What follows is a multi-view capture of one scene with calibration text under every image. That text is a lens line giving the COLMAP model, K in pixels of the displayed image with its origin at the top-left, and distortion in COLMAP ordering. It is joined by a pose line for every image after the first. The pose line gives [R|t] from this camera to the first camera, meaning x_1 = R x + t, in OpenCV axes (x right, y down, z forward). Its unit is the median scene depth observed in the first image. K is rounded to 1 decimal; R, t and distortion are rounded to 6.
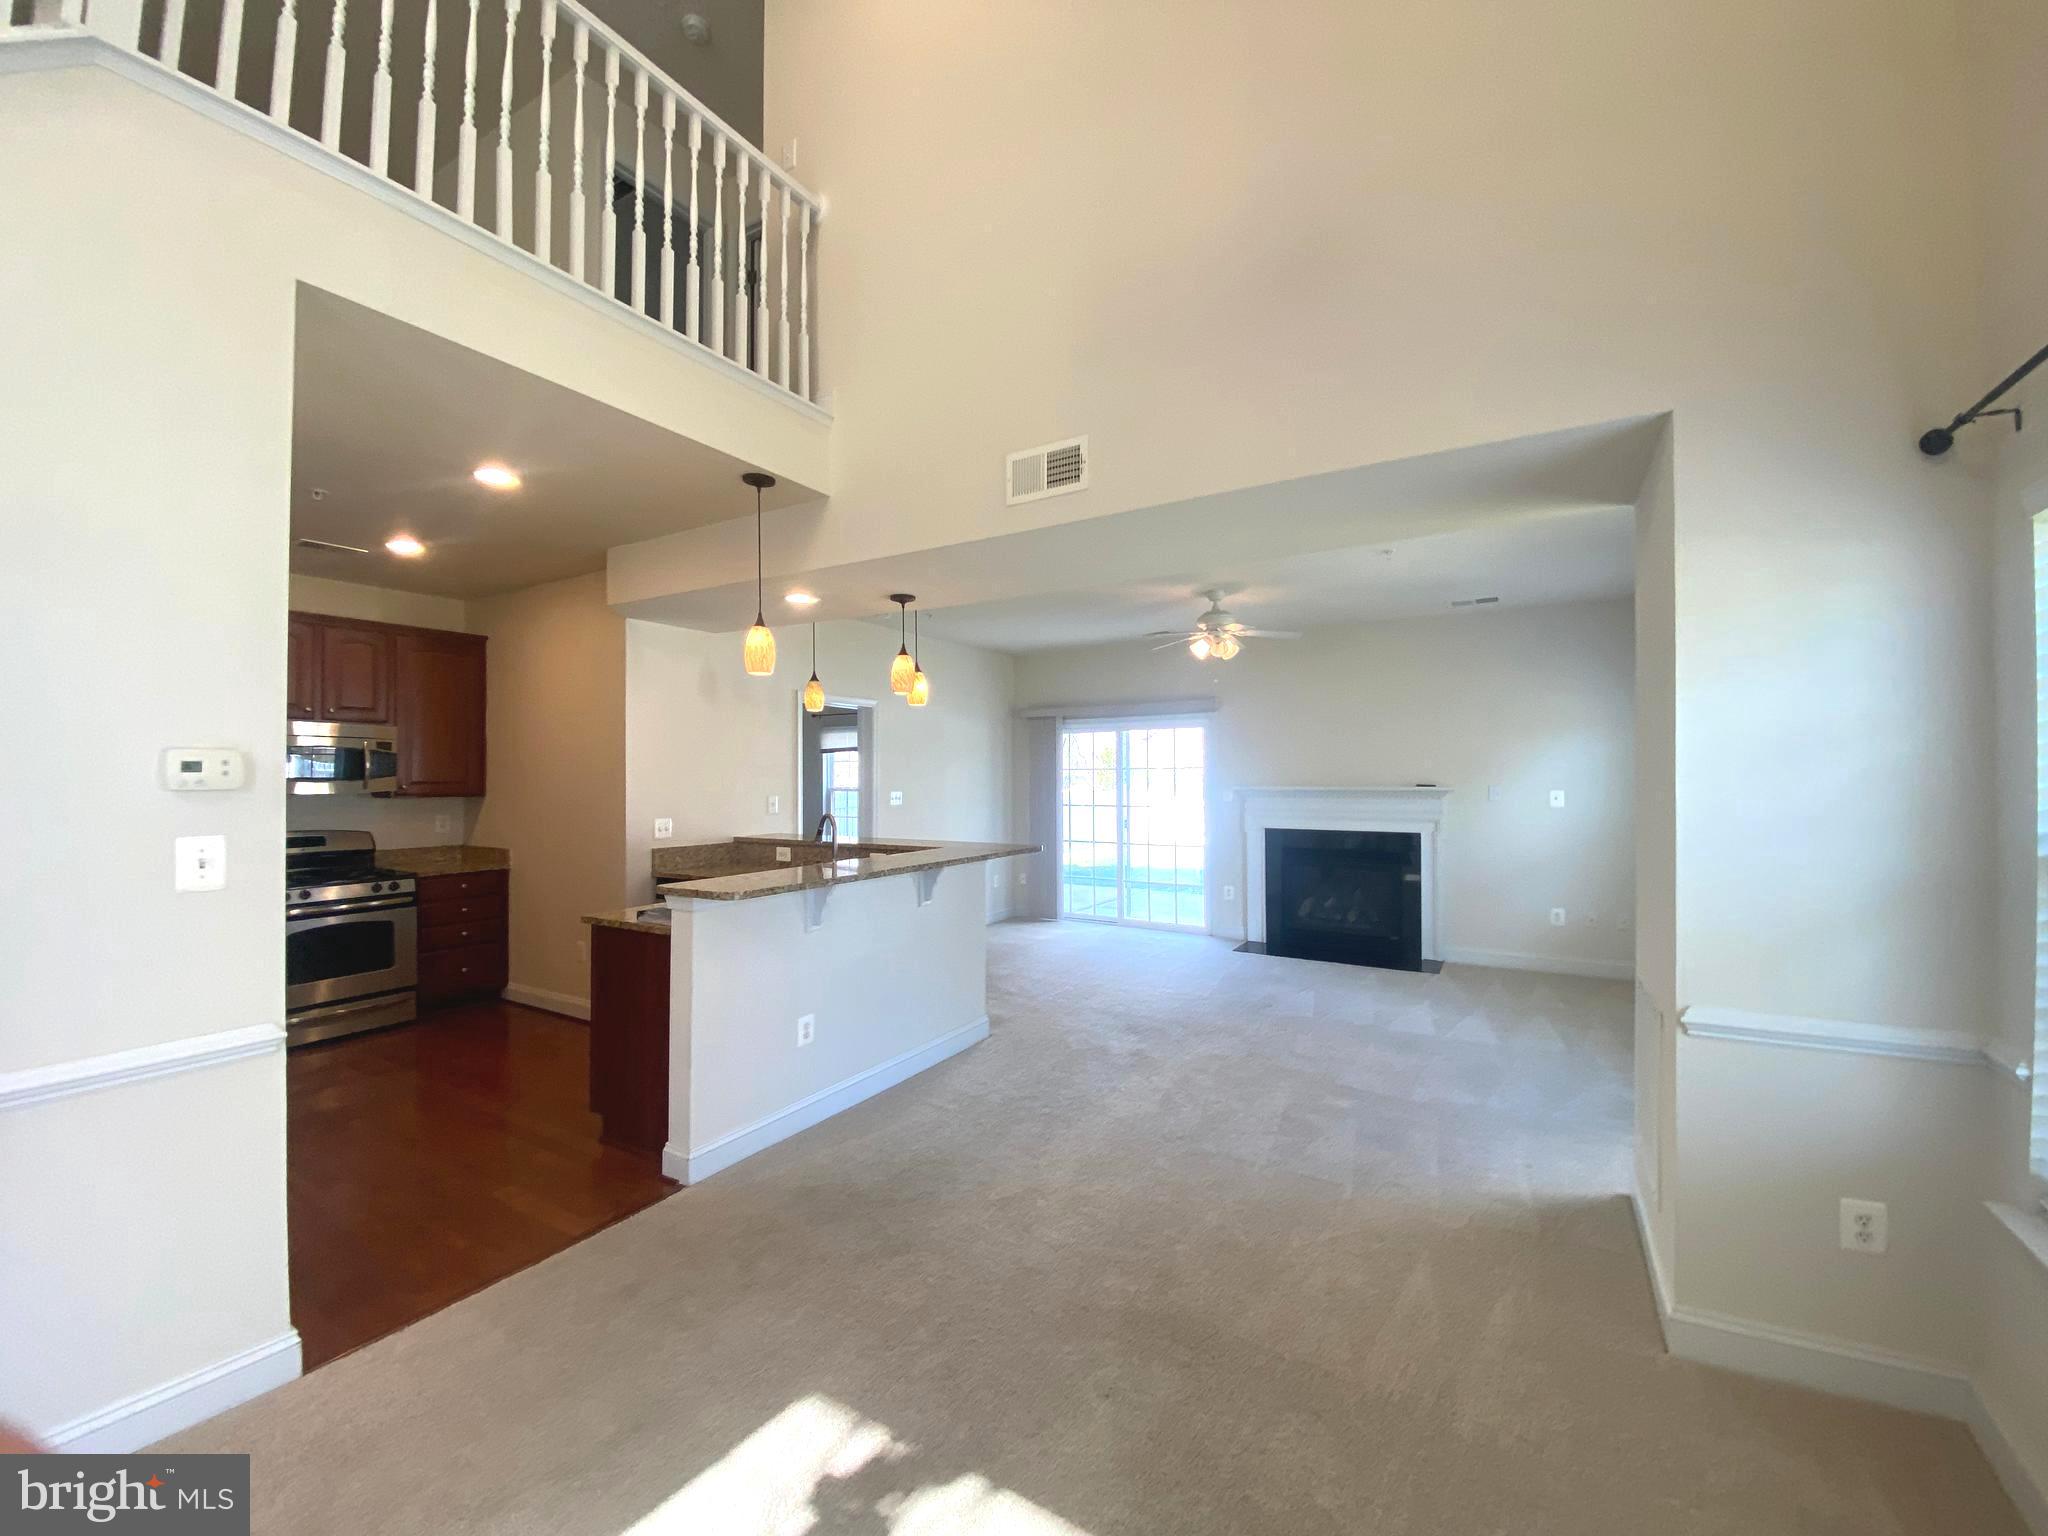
lens RADIAL K [[850.0, 0, 1034.0], [0, 850.0, 765.0], [0, 0, 1]] dist [-0.001942, -0.002173]
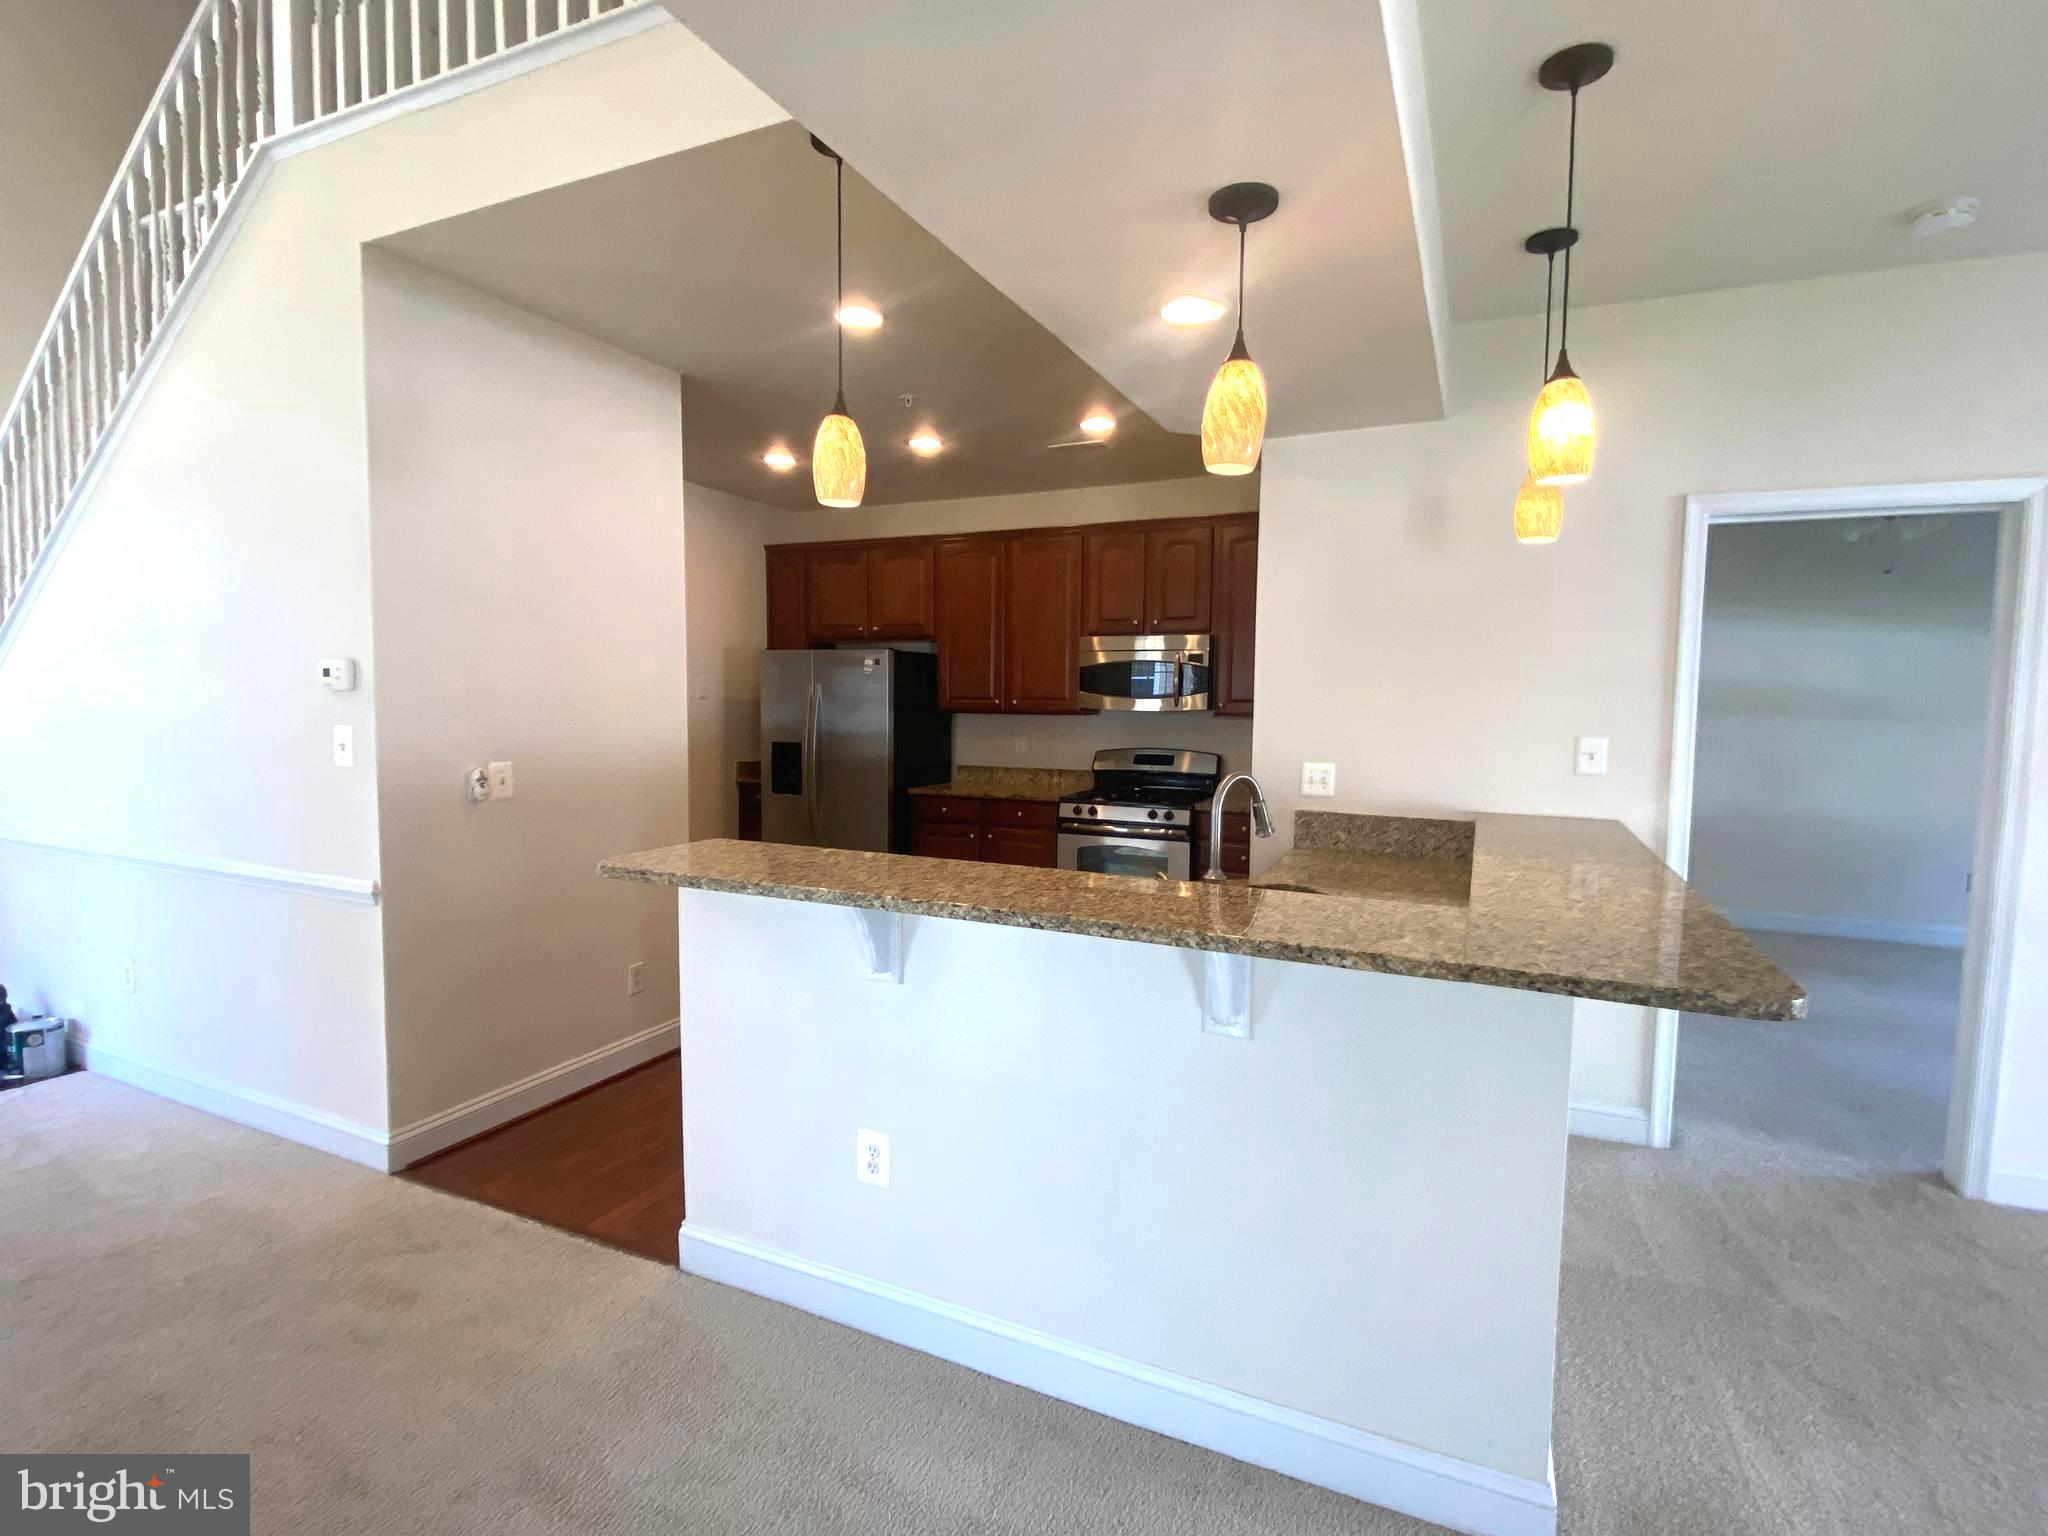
lens RADIAL K [[967.2, 0, 1029.1], [0, 967.2, 774.4], [0, 0, 1]] dist [-0.001155, -0.000095]
pose [[0.094146, 0.084425, -0.991972, 0.327106], [0.000996, 0.996389, 0.084896, 0.017872], [0.995558, -0.008980, 0.093722, 1.038262]]
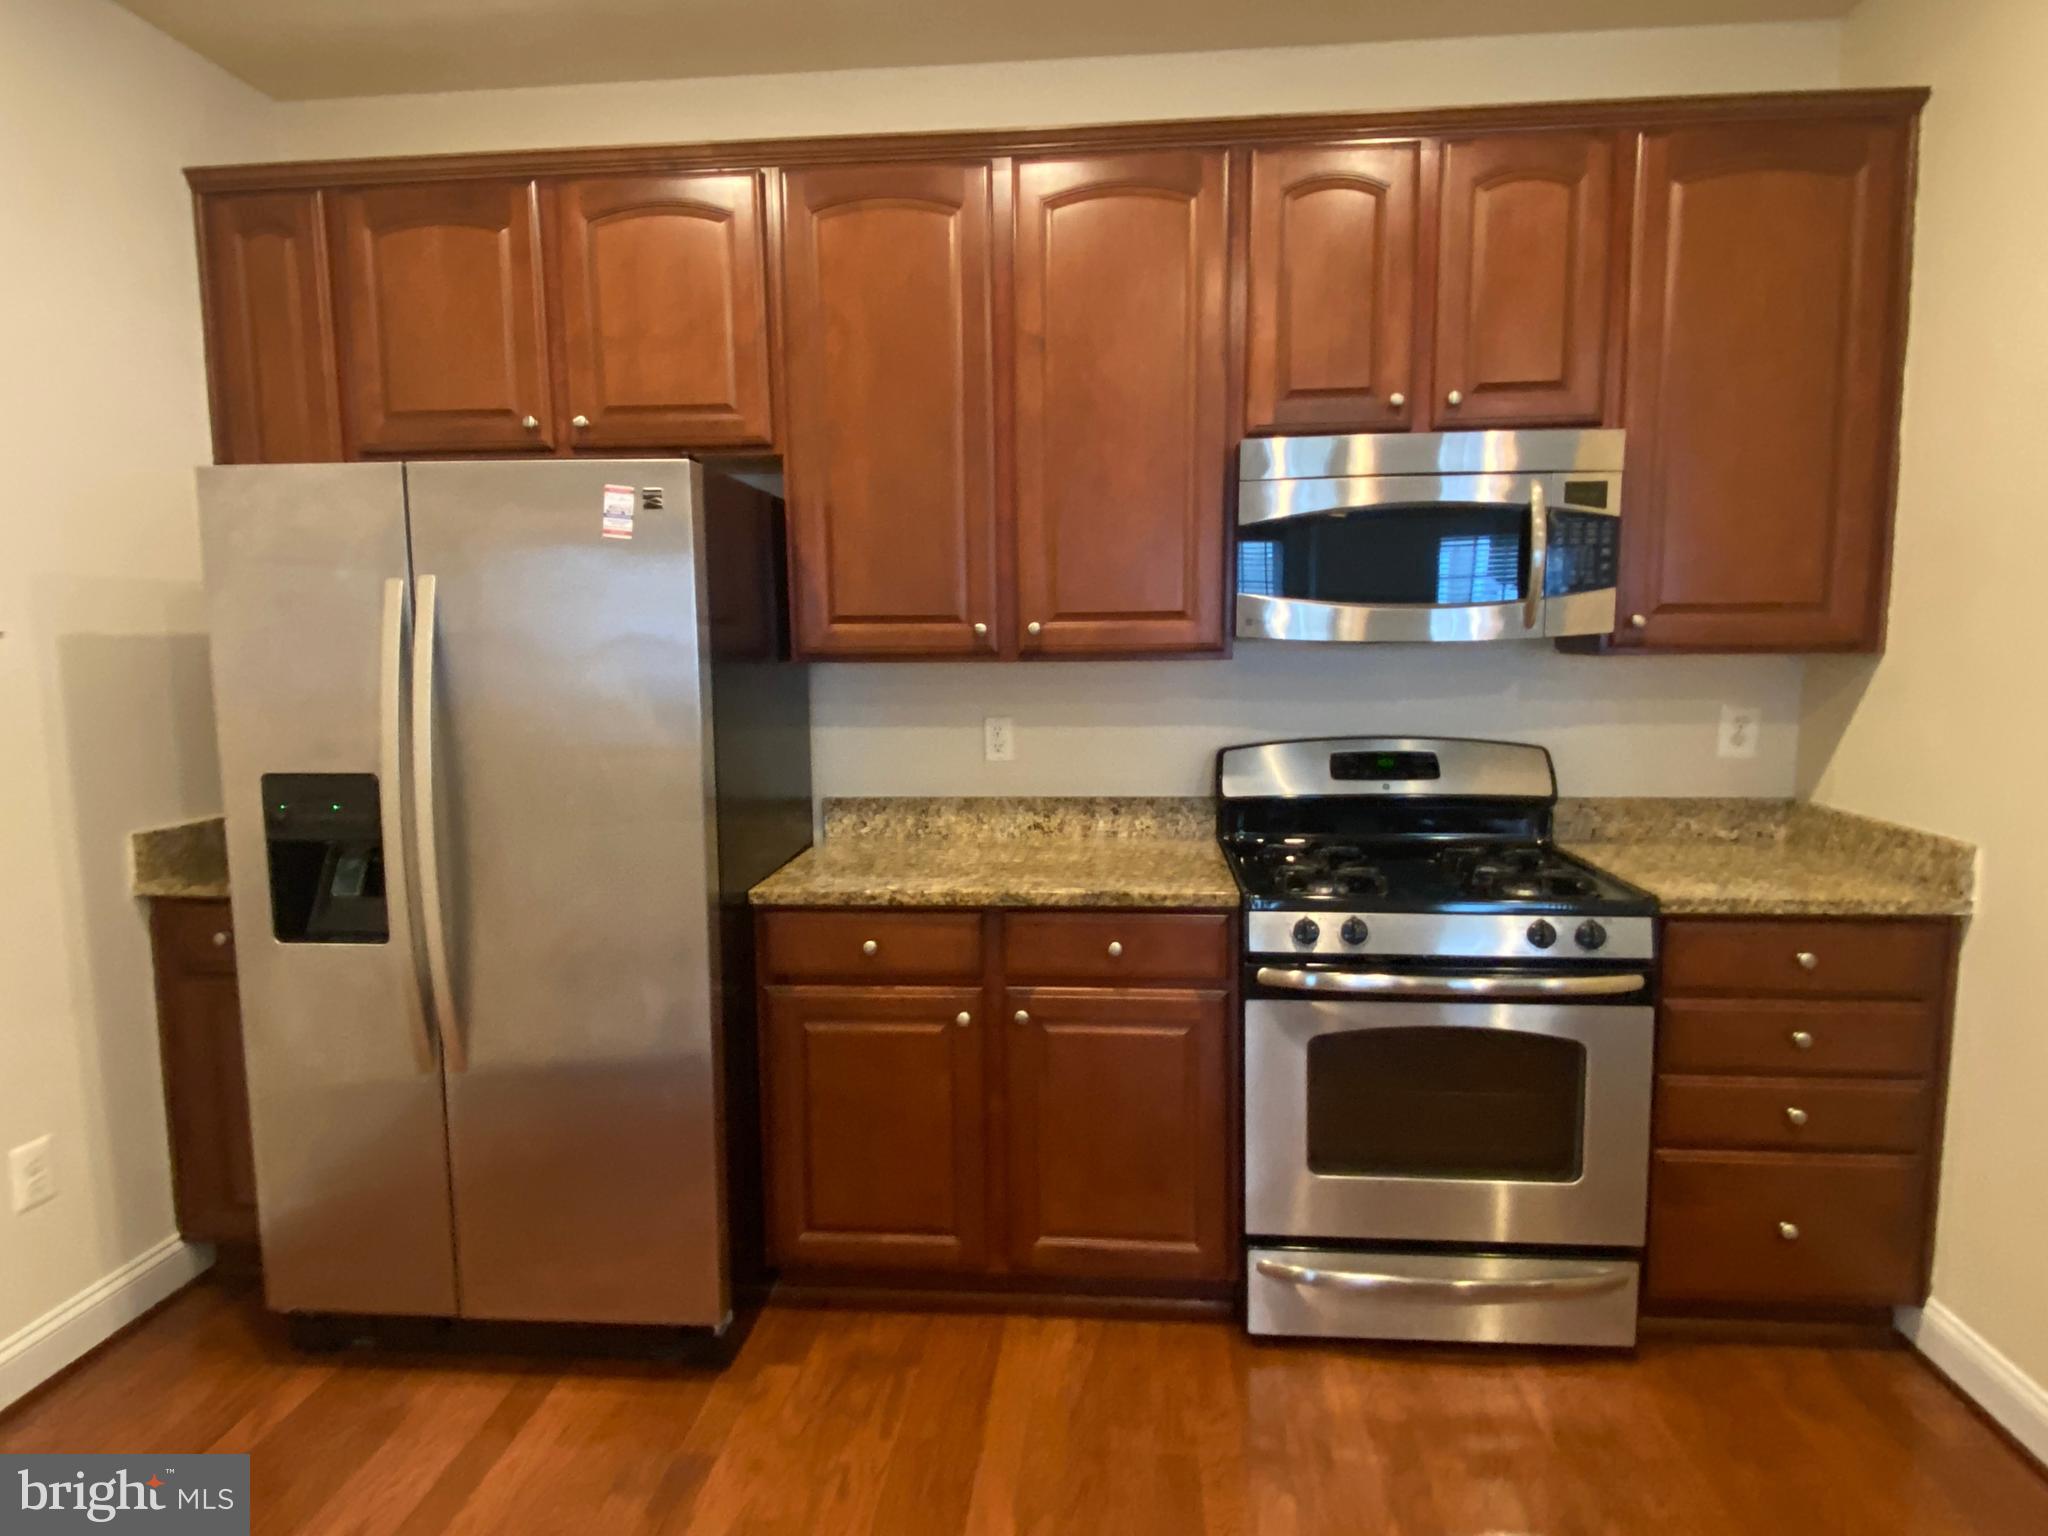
lens RADIAL K [[1163.6, 0, 1024.9], [0, 1163.6, 767.6], [0, 0, 1]] dist [0.003029, -0.002270]
pose [[0.422206, 0.102941, -0.900636, -0.628183], [0.019917, 0.992238, 0.122748, 0.032336], [0.906281, -0.069762, 0.416879, 0.866019]]
